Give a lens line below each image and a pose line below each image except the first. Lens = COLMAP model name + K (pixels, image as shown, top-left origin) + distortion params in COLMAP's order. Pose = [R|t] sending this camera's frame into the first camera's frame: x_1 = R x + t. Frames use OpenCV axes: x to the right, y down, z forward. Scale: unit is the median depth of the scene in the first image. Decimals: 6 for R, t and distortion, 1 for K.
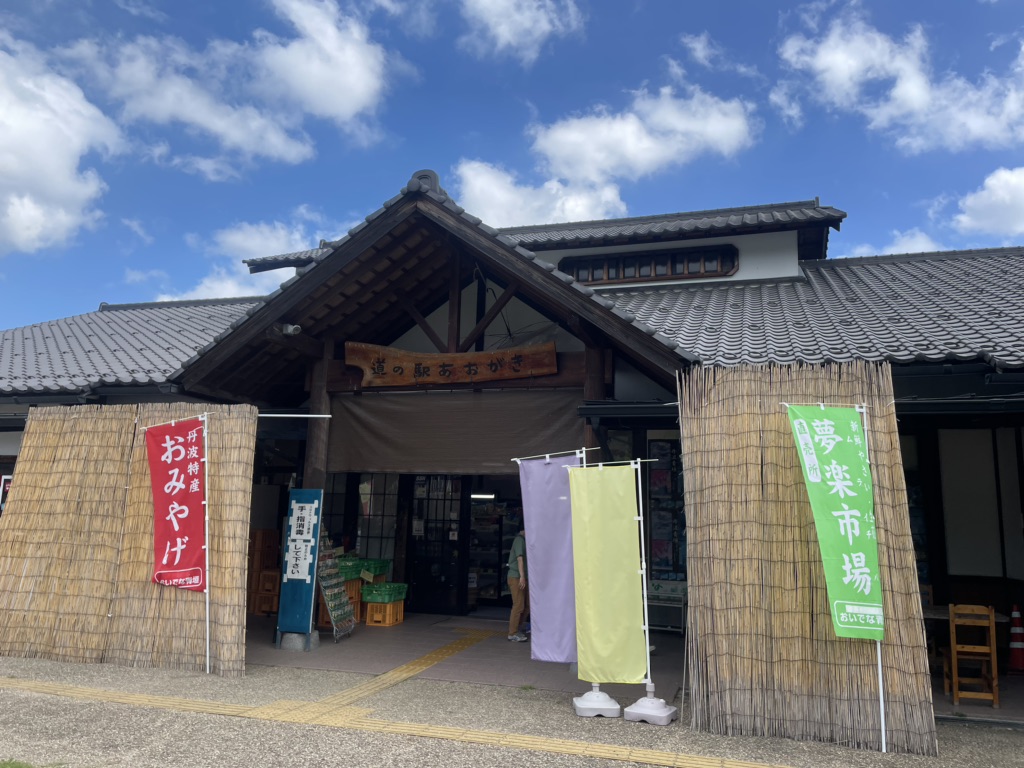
lens RADIAL K [[772.6, 0, 512.0], [0, 772.6, 384.0], [0, 0, 1]] dist [0.082985, -0.075092]
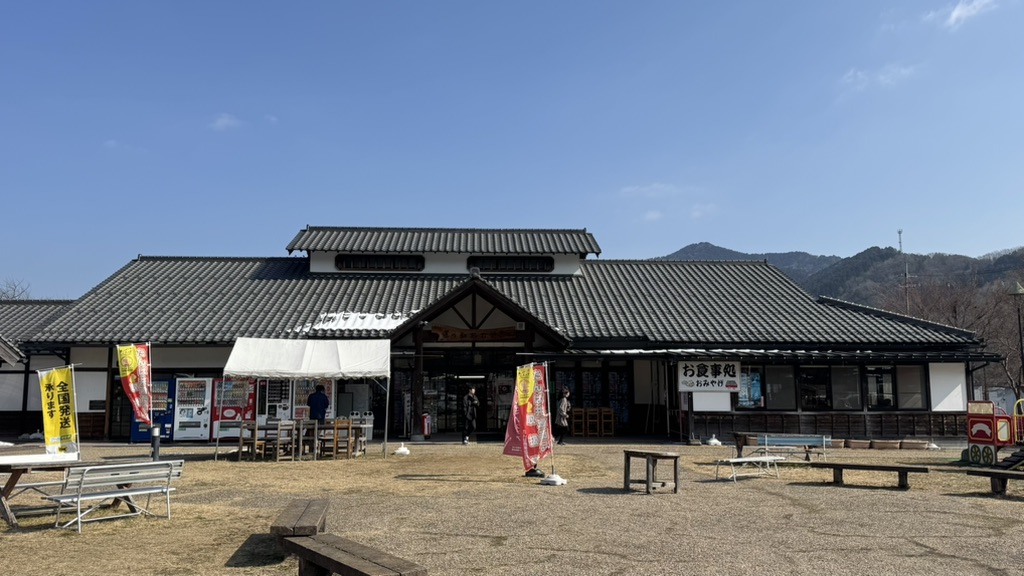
lens RADIAL K [[885.4, 0, 524.3], [0, 885.4, 284.5], [0, 0, 1]] dist [0.094066, -0.004798]
pose [[0.927454, 0.007970, 0.373852, -1.052784], [-0.034320, 0.997367, 0.063879, -0.390687], [-0.372358, -0.072075, 0.925286, -1.855481]]
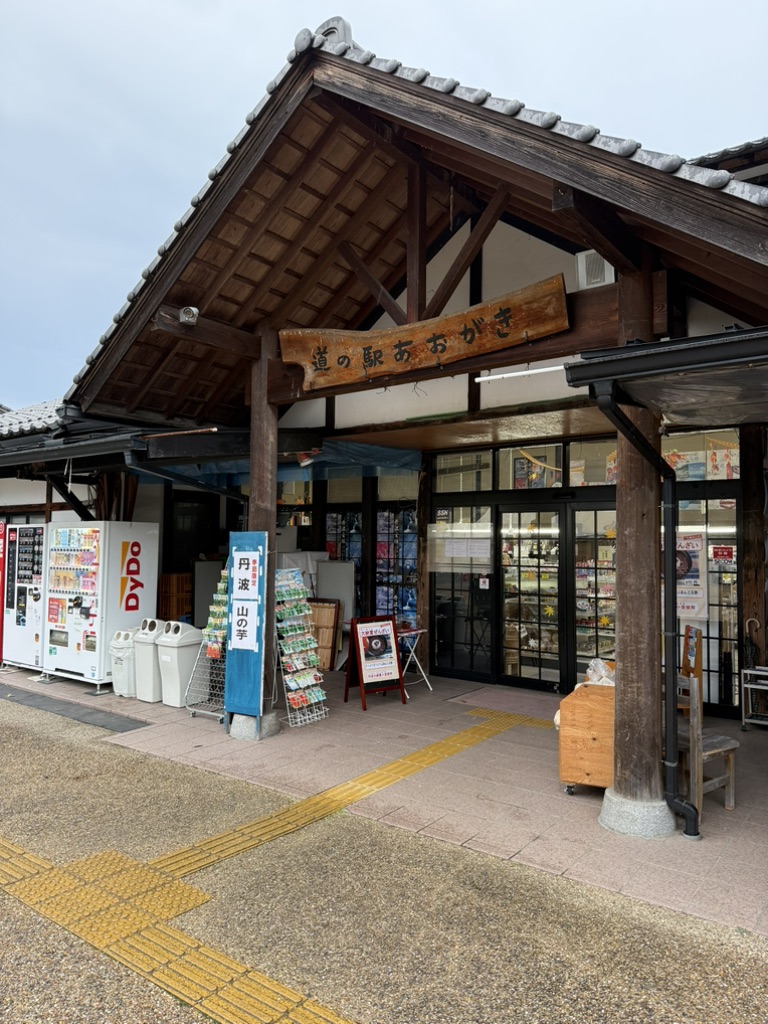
lens RADIAL K [[704.4, 0, 384.0], [0, 704.4, 512.0], [0, 0, 1]] dist [0.173110, -0.348974]
pose [[0.940214, -0.038056, -0.338451, 0.099716], [0.076926, 0.991787, 0.102180, 0.055079], [0.331782, -0.122107, 0.935420, 0.398171]]
